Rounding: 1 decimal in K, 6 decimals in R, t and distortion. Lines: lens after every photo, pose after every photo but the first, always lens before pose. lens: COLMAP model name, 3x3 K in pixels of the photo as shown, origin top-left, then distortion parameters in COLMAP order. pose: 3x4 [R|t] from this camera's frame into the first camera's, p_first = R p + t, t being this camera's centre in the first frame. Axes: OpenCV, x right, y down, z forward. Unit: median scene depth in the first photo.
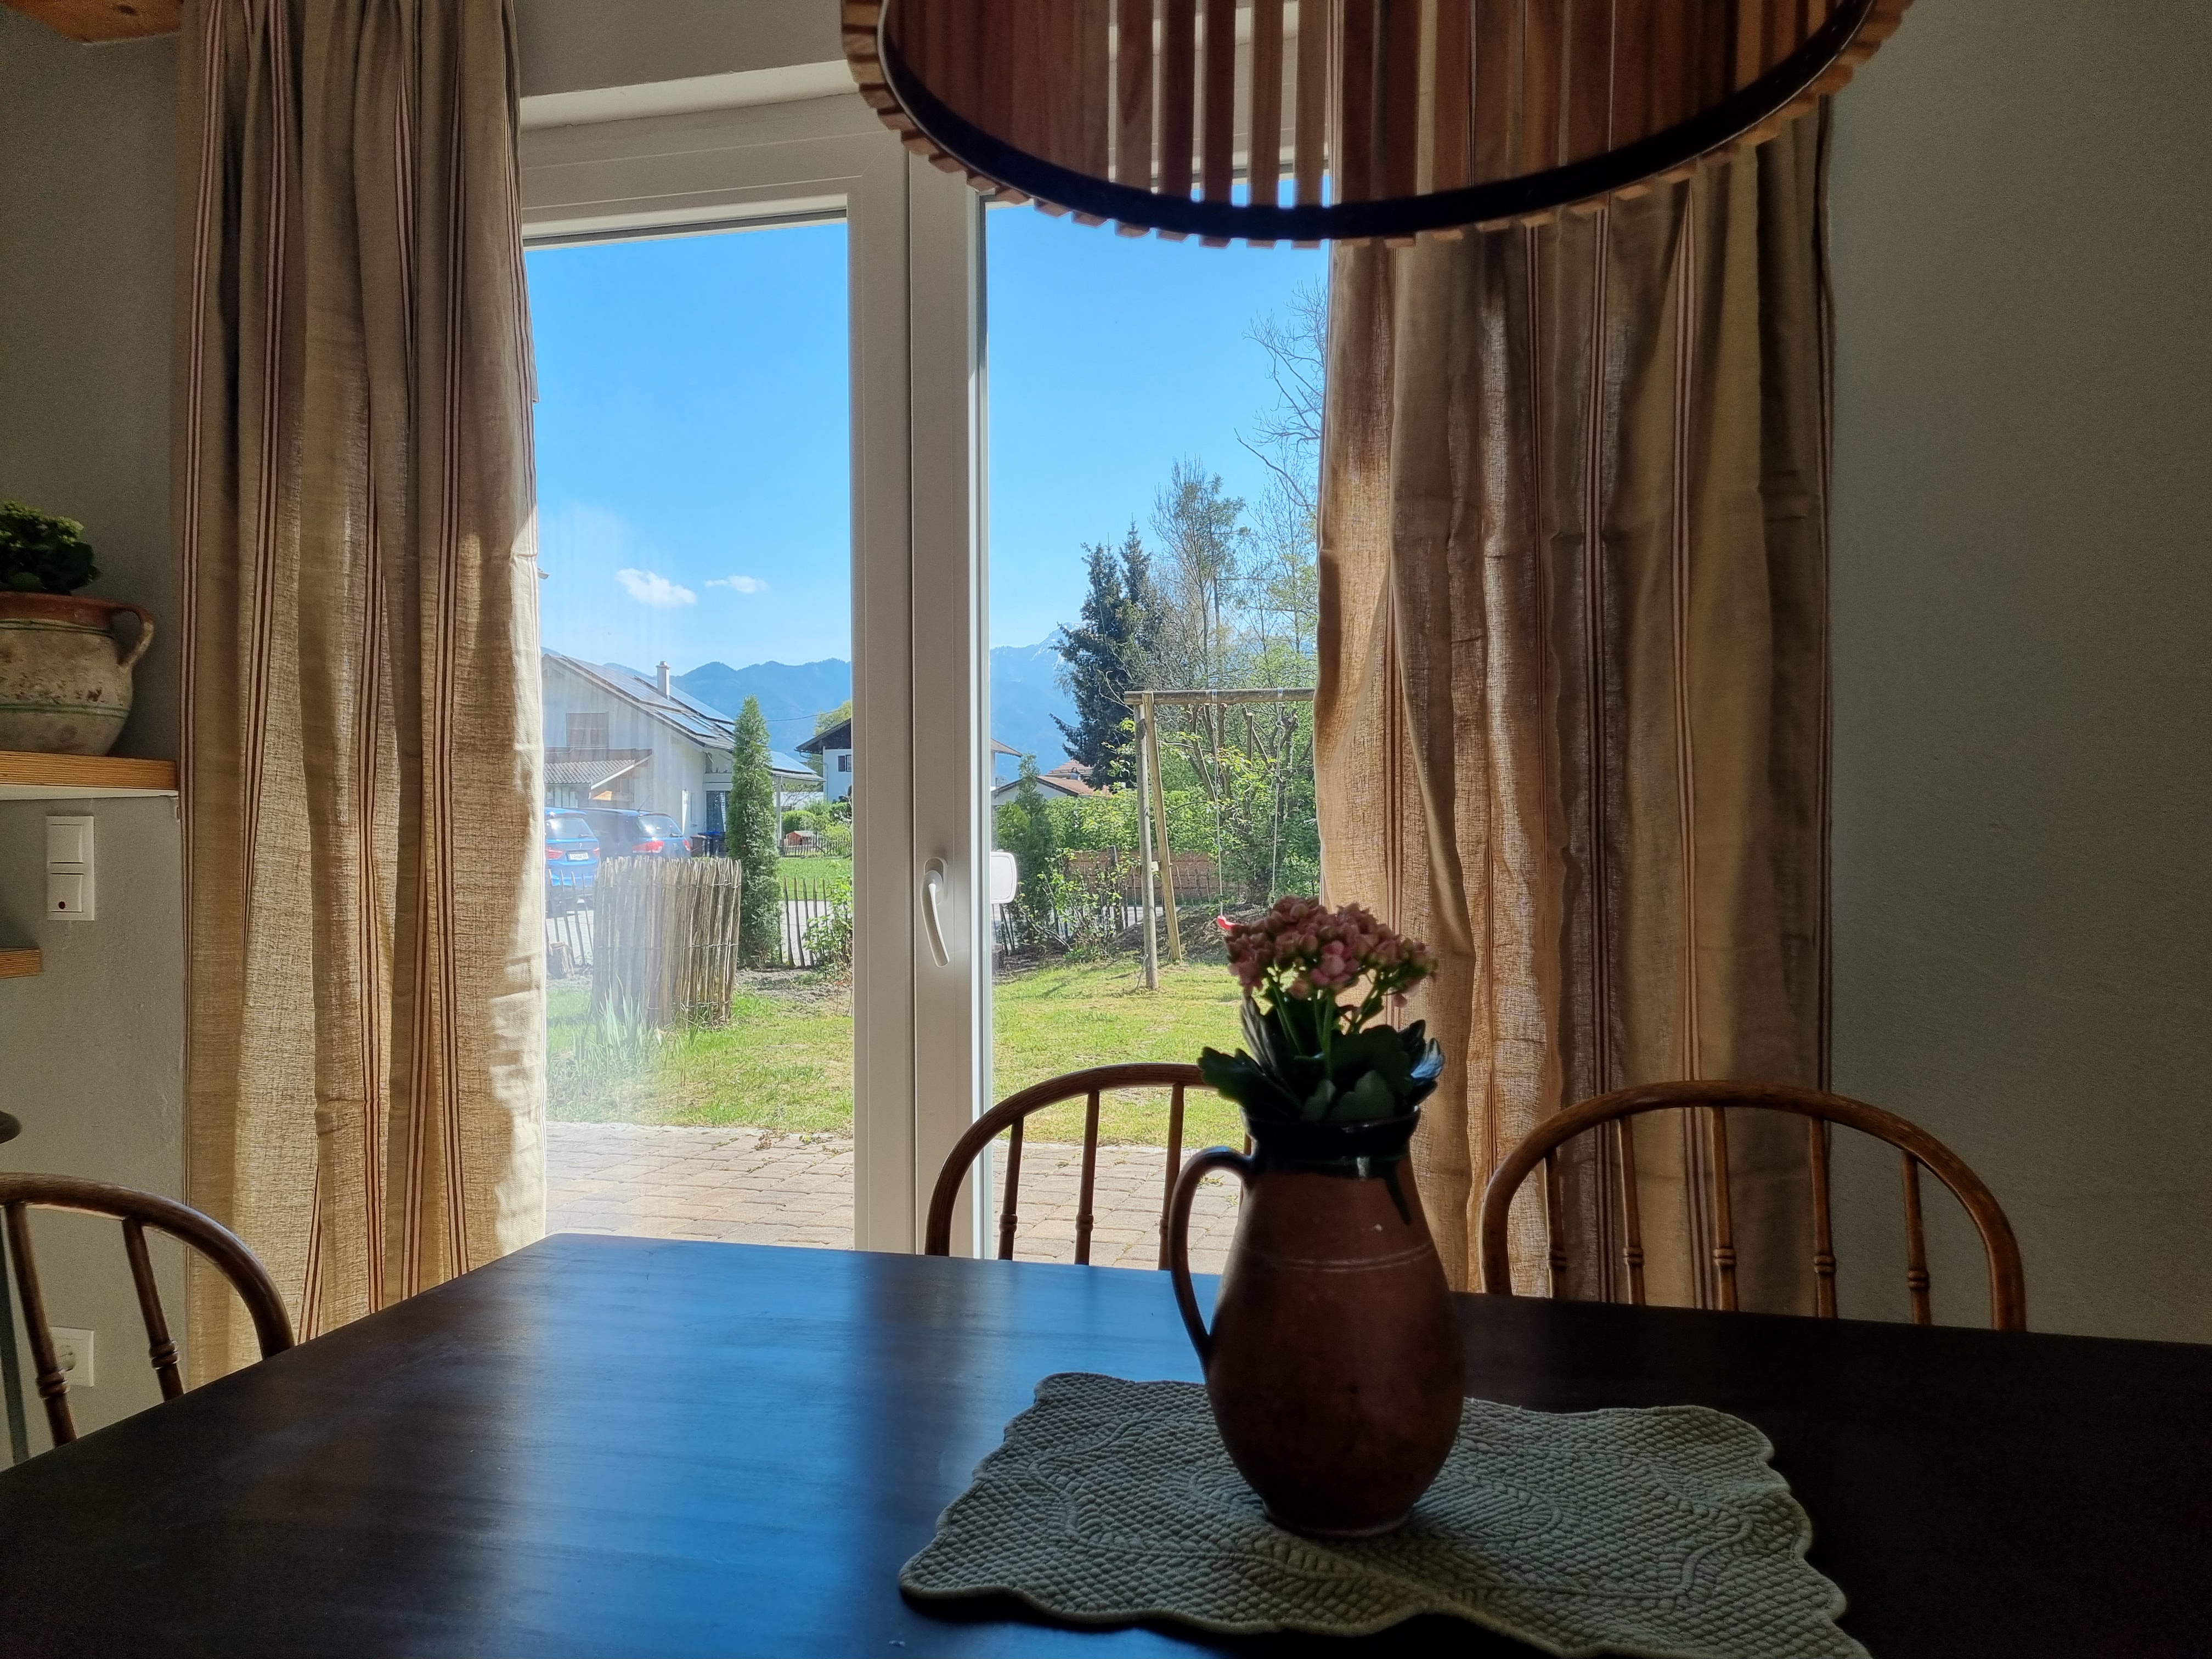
lens RADIAL K [[1633.6, 0, 1095.5], [0, 1633.6, 823.2], [0, 0, 1]] dist [0.052201, 0.002963]
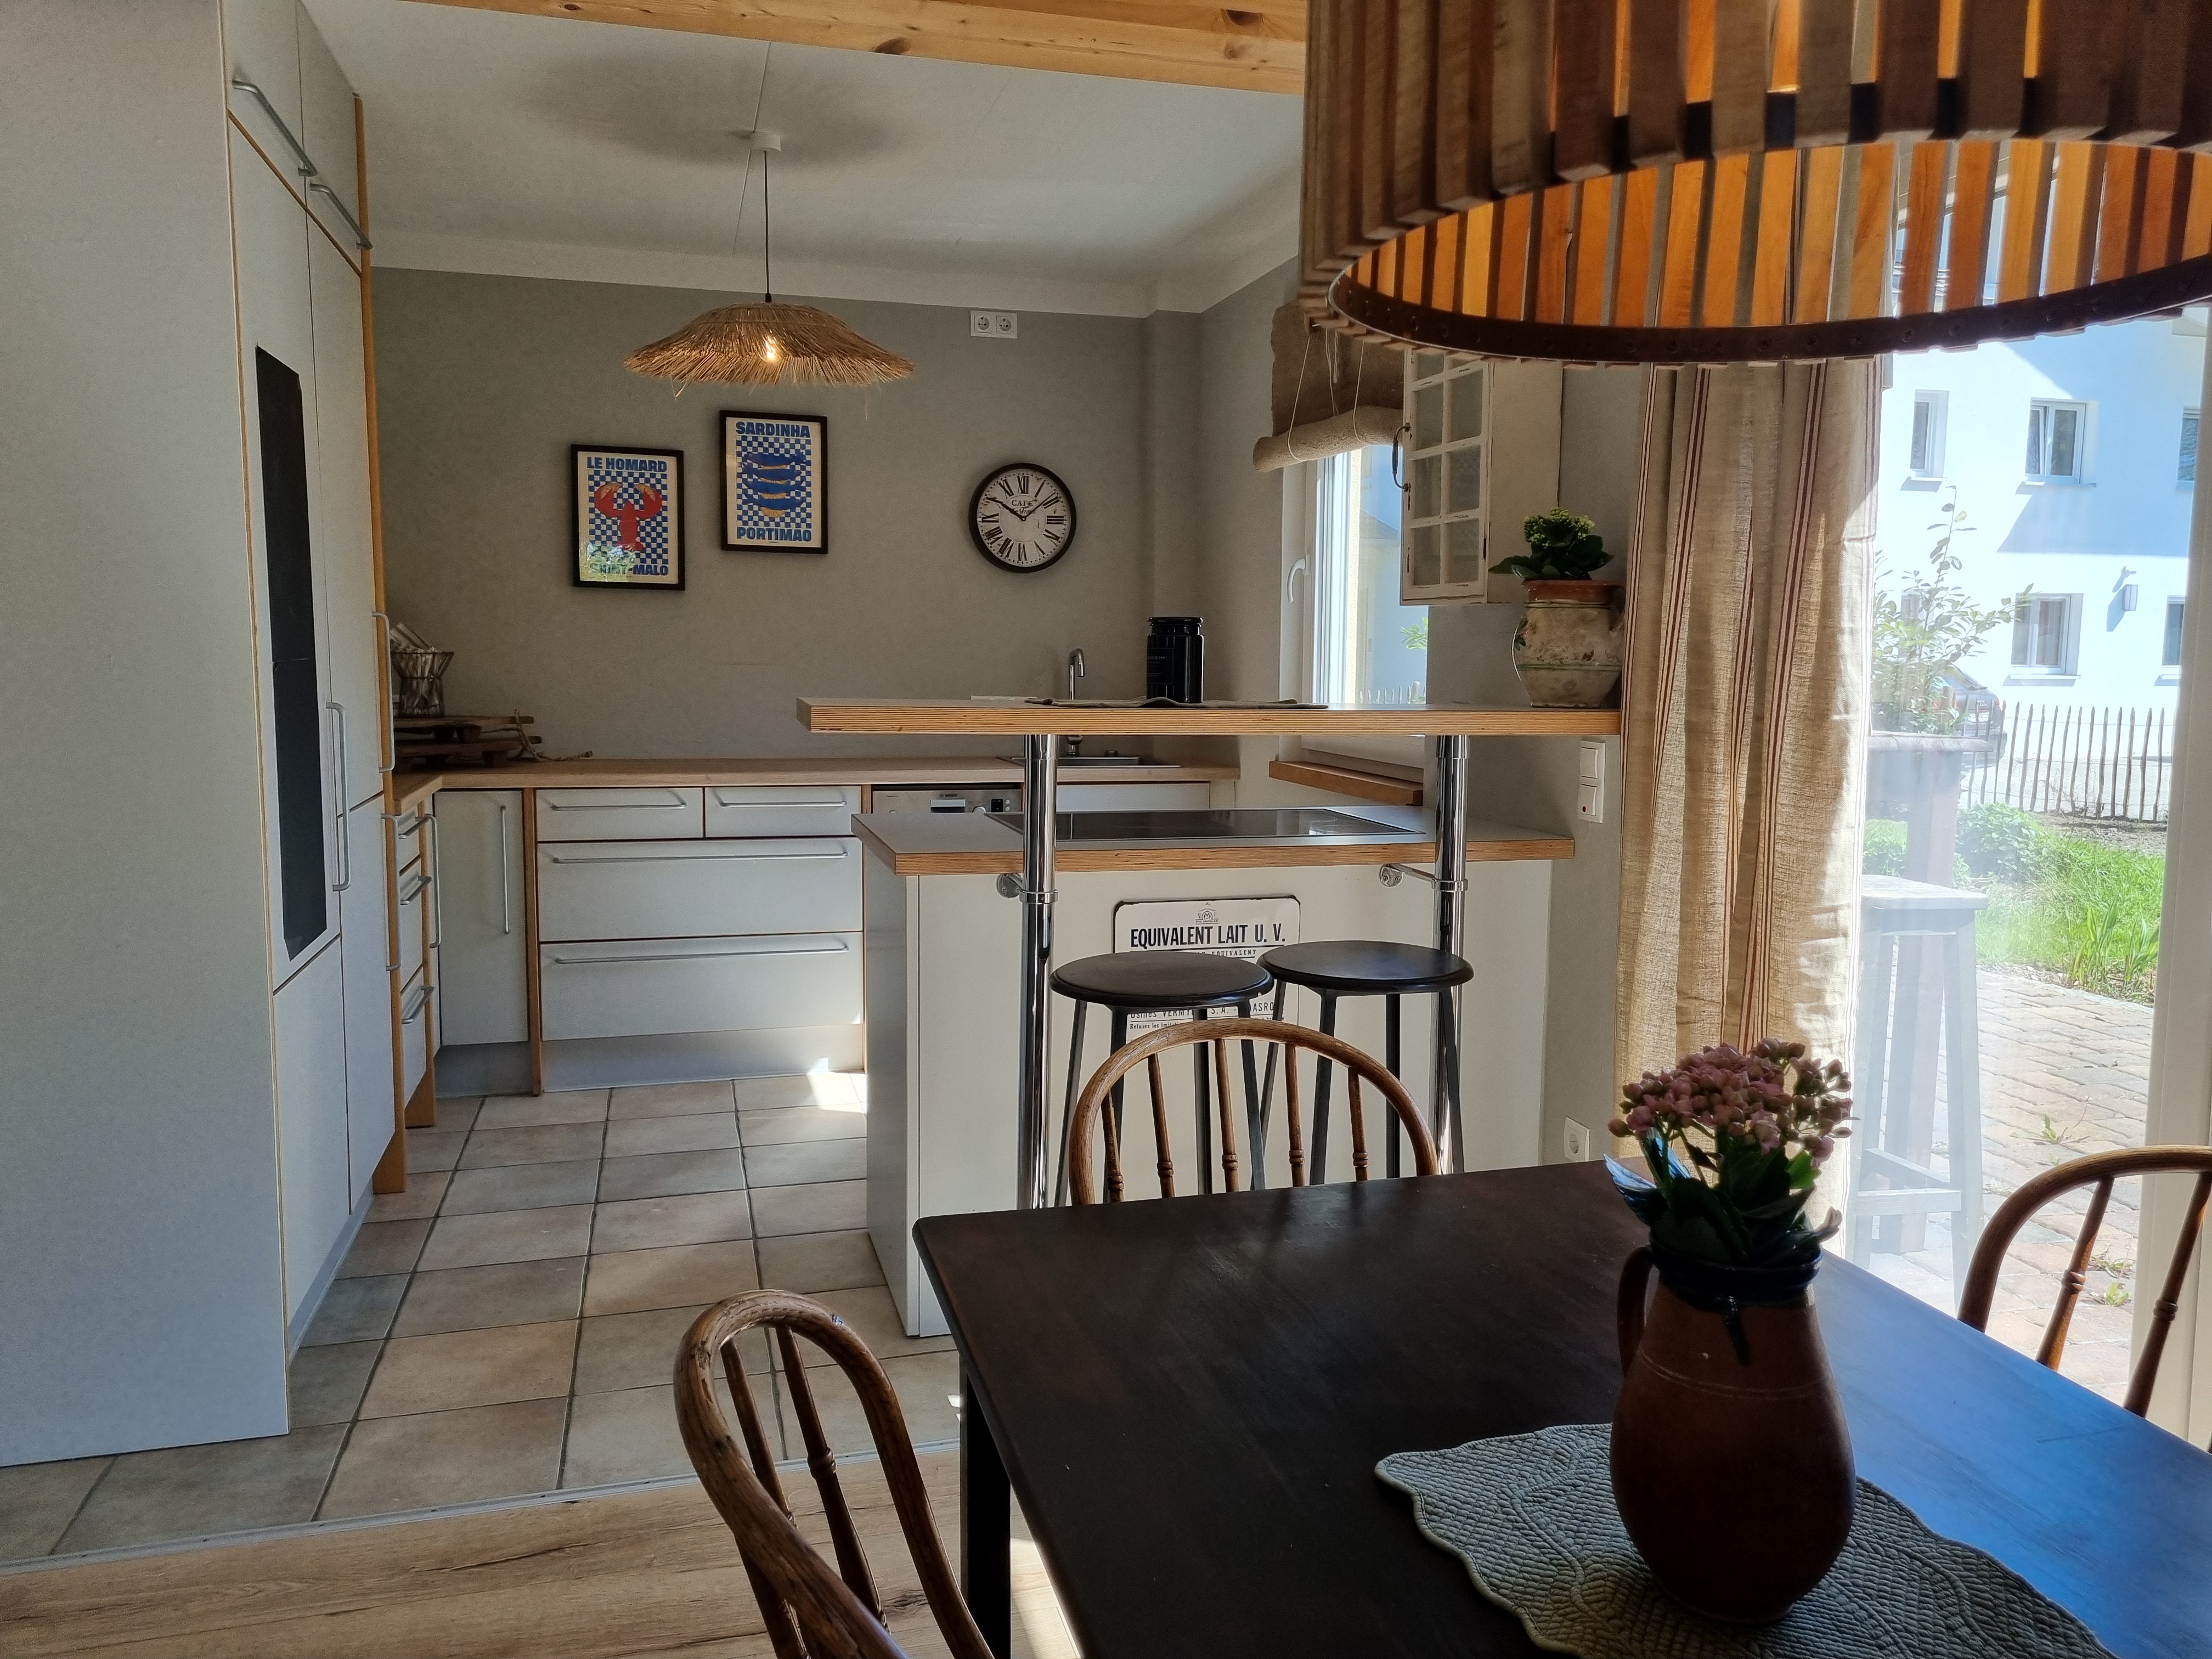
lens RADIAL K [[1633.6, 0, 1095.5], [0, 1633.6, 823.2], [0, 0, 1]] dist [0.052201, 0.002963]
pose [[0.479759, 0.109128, -0.870587, 0.371821], [-0.022037, 0.993421, 0.112381, -0.087552], [0.877123, -0.034731, 0.479008, 0.039735]]
